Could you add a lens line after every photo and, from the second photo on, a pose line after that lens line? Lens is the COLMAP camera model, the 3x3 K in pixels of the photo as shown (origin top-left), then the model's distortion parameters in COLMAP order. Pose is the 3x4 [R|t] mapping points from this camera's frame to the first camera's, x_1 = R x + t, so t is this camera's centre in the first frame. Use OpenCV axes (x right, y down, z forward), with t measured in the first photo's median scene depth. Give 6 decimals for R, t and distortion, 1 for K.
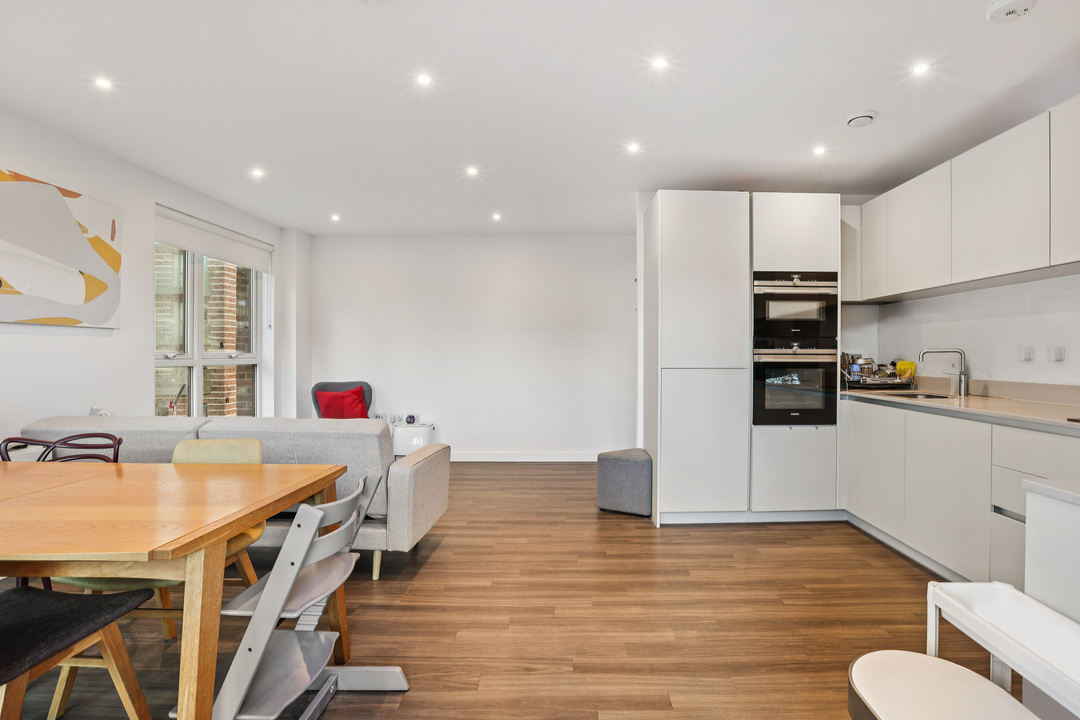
lens RADIAL K [[495.4, 0, 577.8], [0, 495.4, 358.7], [0, 0, 1]] dist [-0.015607, -0.000059]
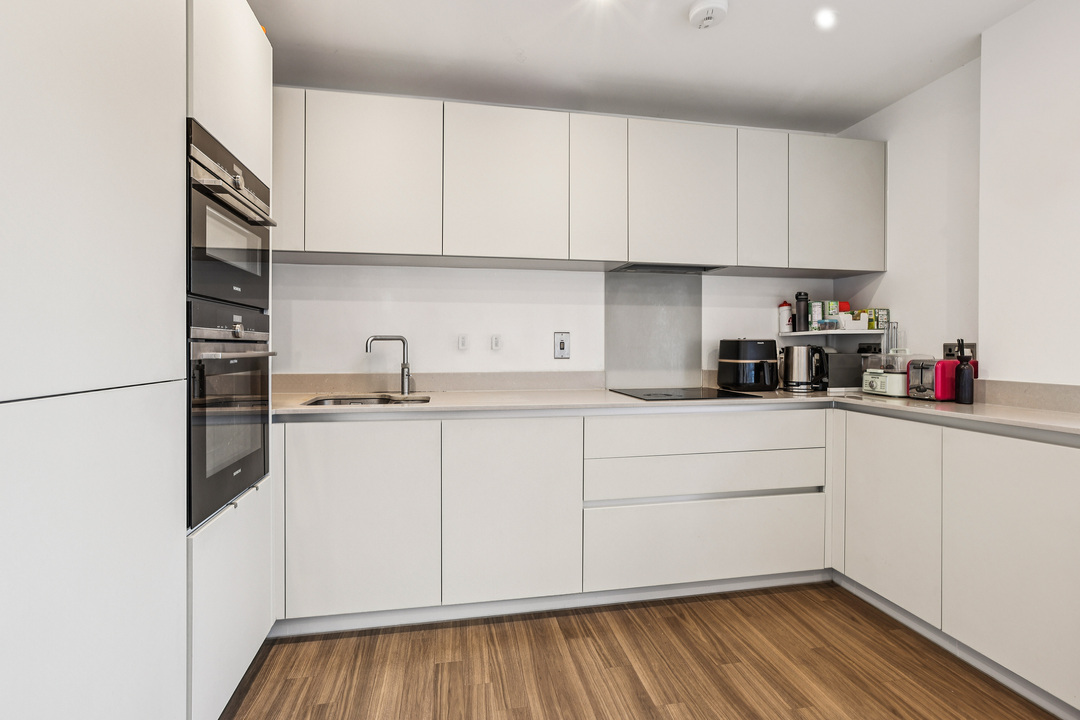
lens RADIAL K [[495.4, 0, 535.0], [0, 495.4, 349.2], [0, 0, 1]] dist [-0.015607, -0.000059]
pose [[-0.170790, -0.009959, 0.985257, -0.051669], [0.005572, 0.999923, 0.011074, -0.004723], [-0.985292, 0.007381, -0.170722, 0.808433]]
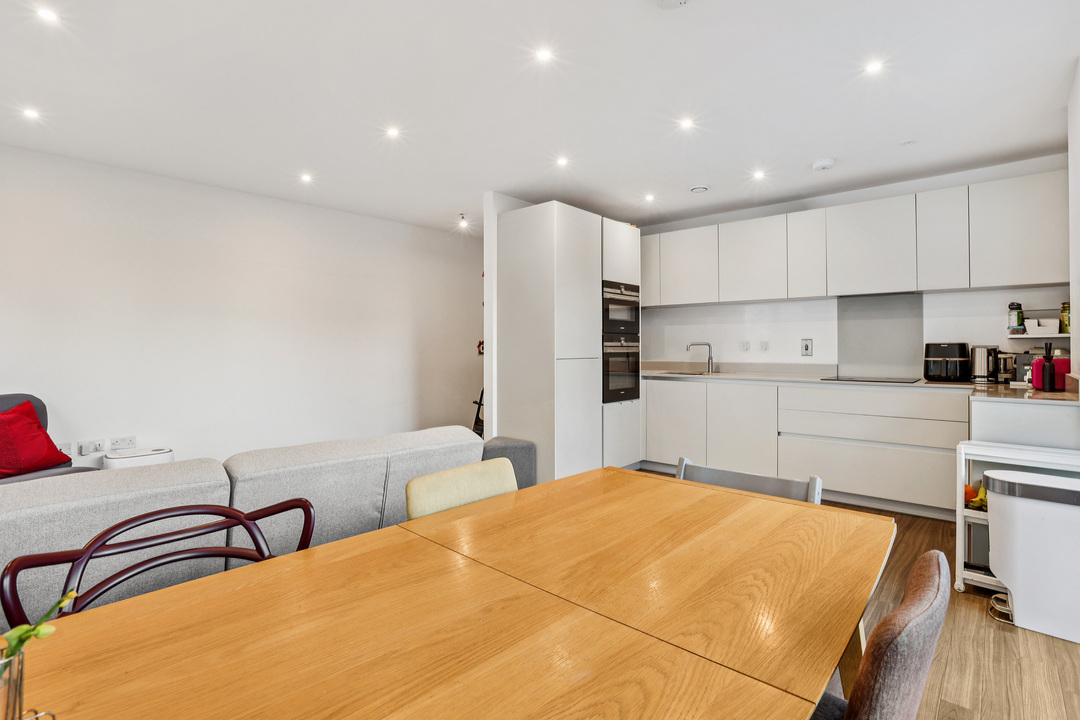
lens RADIAL K [[515.0, 0, 520.9], [0, 515.0, 337.9], [0, 0, 1]] dist [-0.003291, -0.000074]
pose [[0.702951, 0.007597, 0.711198, -0.712826], [0.009485, 0.999754, -0.020055, -0.006505], [-0.711175, 0.020844, 0.702706, 0.236041]]
